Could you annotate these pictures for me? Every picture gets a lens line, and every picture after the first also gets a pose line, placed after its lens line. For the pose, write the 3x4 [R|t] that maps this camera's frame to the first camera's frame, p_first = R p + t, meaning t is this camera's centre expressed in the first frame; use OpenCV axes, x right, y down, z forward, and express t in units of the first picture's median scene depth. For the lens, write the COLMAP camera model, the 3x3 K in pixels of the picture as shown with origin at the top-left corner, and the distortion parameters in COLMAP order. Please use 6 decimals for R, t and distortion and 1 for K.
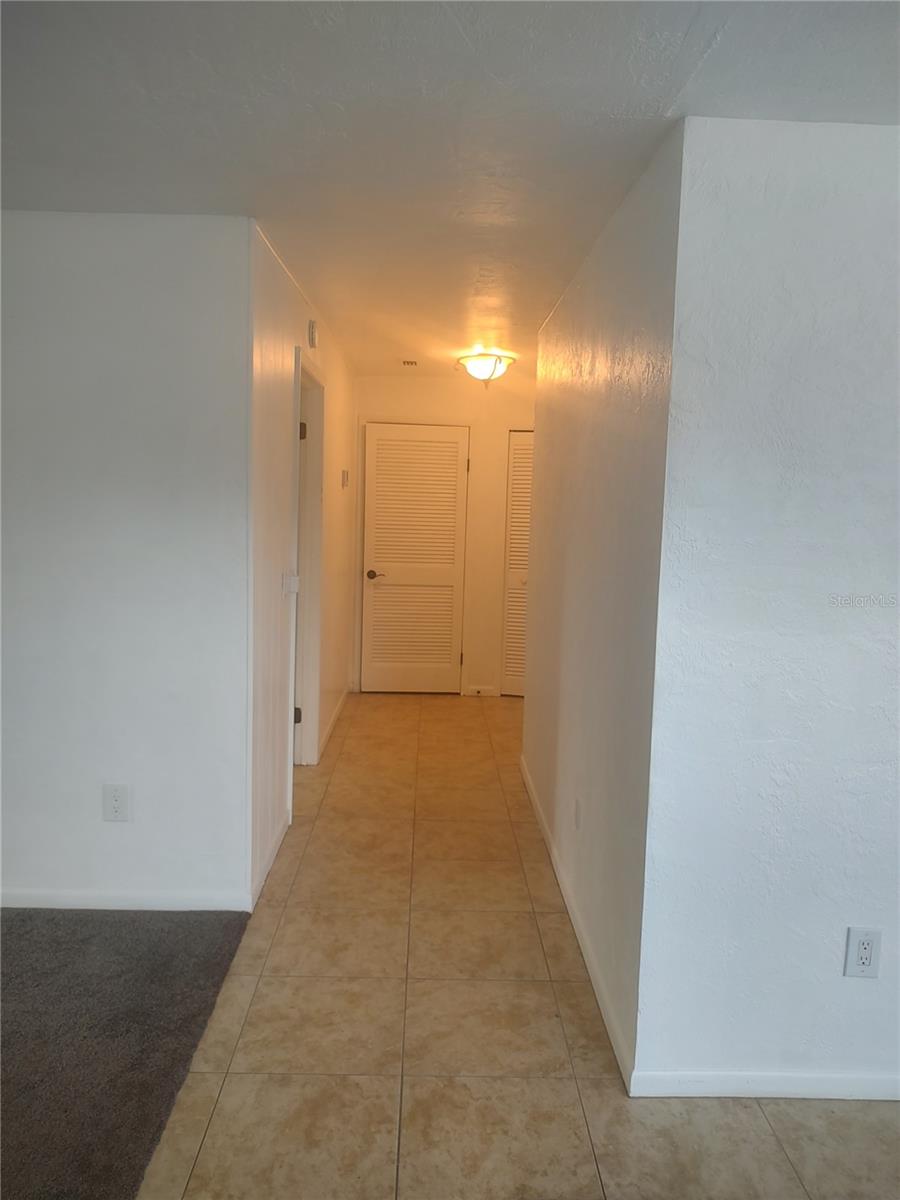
lens RADIAL K [[875.1, 0, 450.0], [0, 875.1, 600.0], [0, 0, 1]] dist [0.005953, -0.002615]
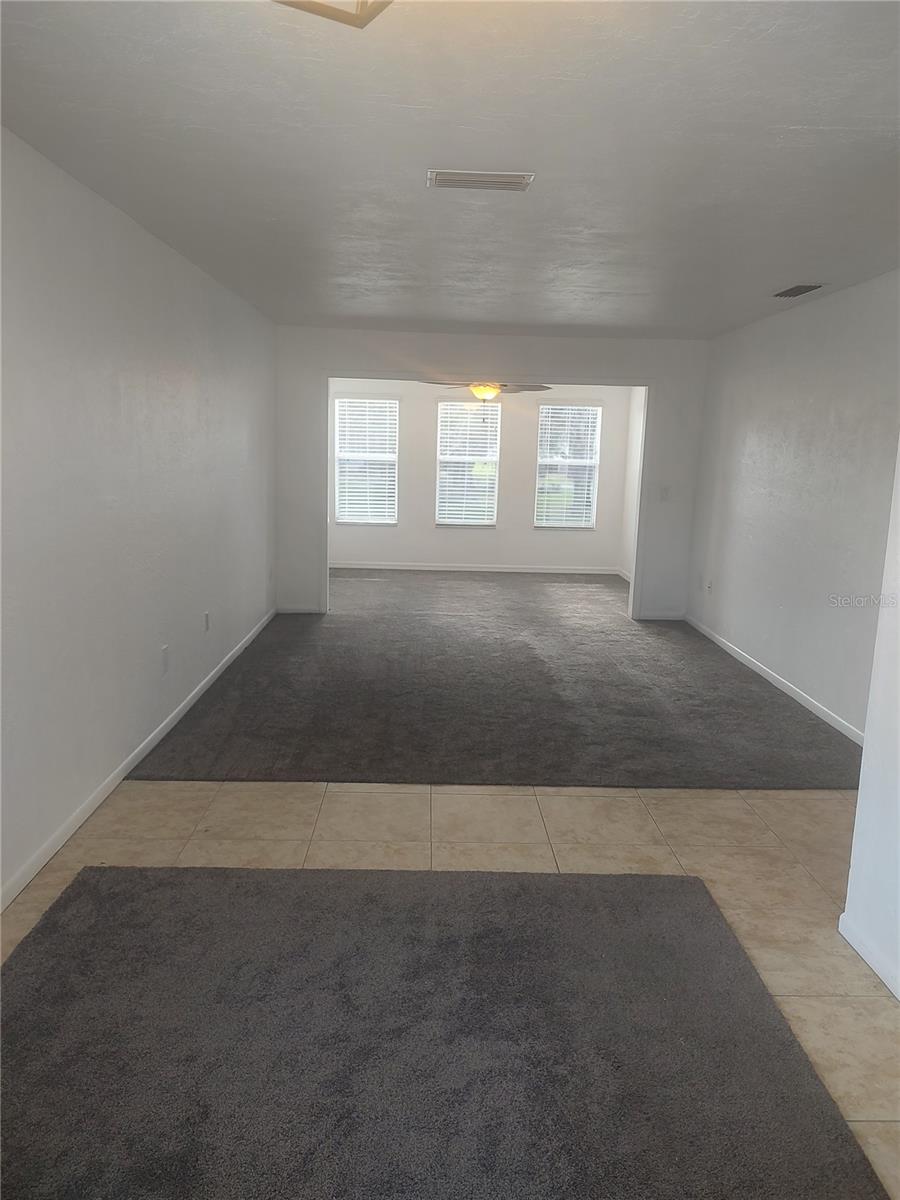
lens RADIAL K [[875.1, 0, 450.0], [0, 875.1, 600.0], [0, 0, 1]] dist [0.005953, -0.002615]
pose [[0.003704, 0.144644, -0.989477, 1.289030], [-0.153589, 0.977825, 0.142366, 0.022467], [0.988128, 0.151445, 0.025838, 0.345510]]
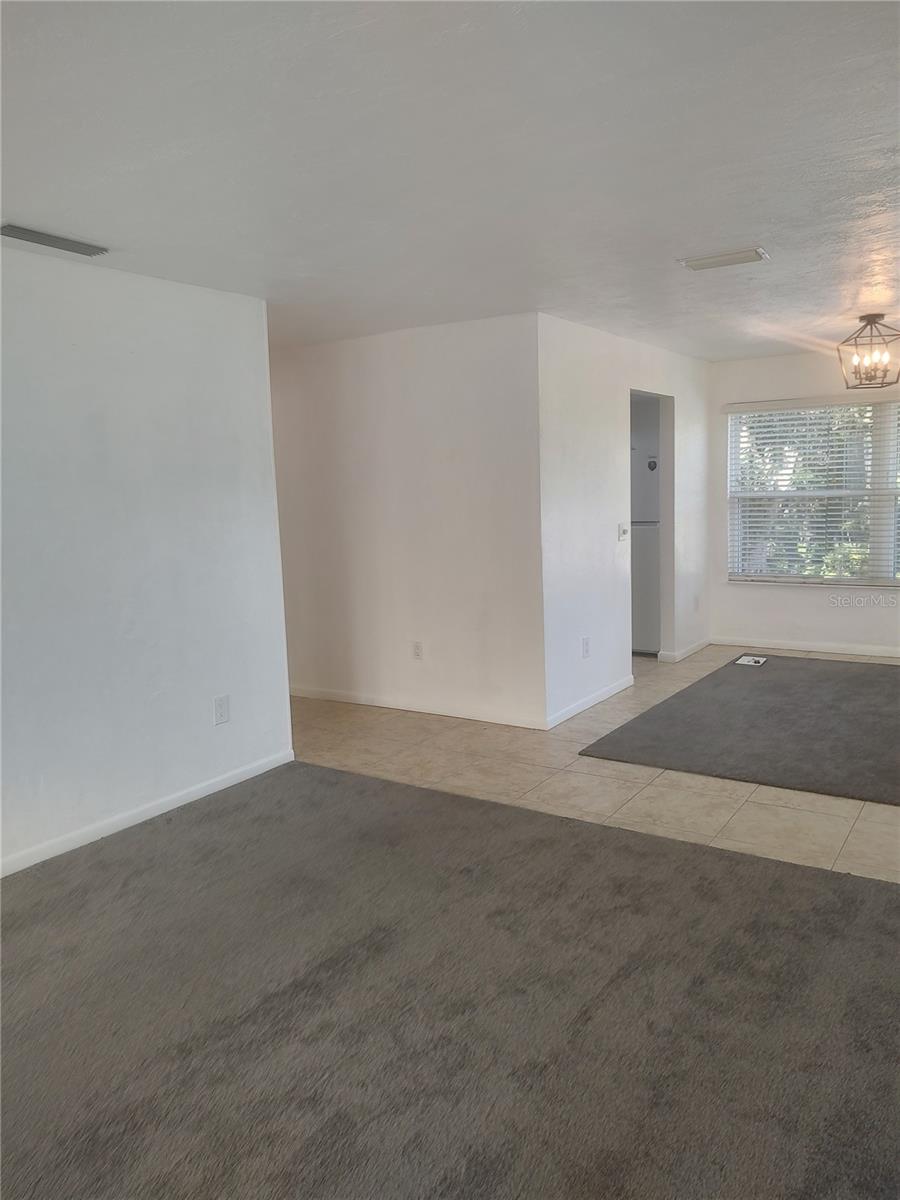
lens RADIAL K [[875.1, 0, 450.0], [0, 875.1, 600.0], [0, 0, 1]] dist [0.005953, -0.002615]
pose [[0.566667, -0.158904, 0.808479, -1.632675], [0.155505, 0.984219, 0.084451, 0.006192], [-0.809139, 0.077867, 0.582435, -0.129194]]
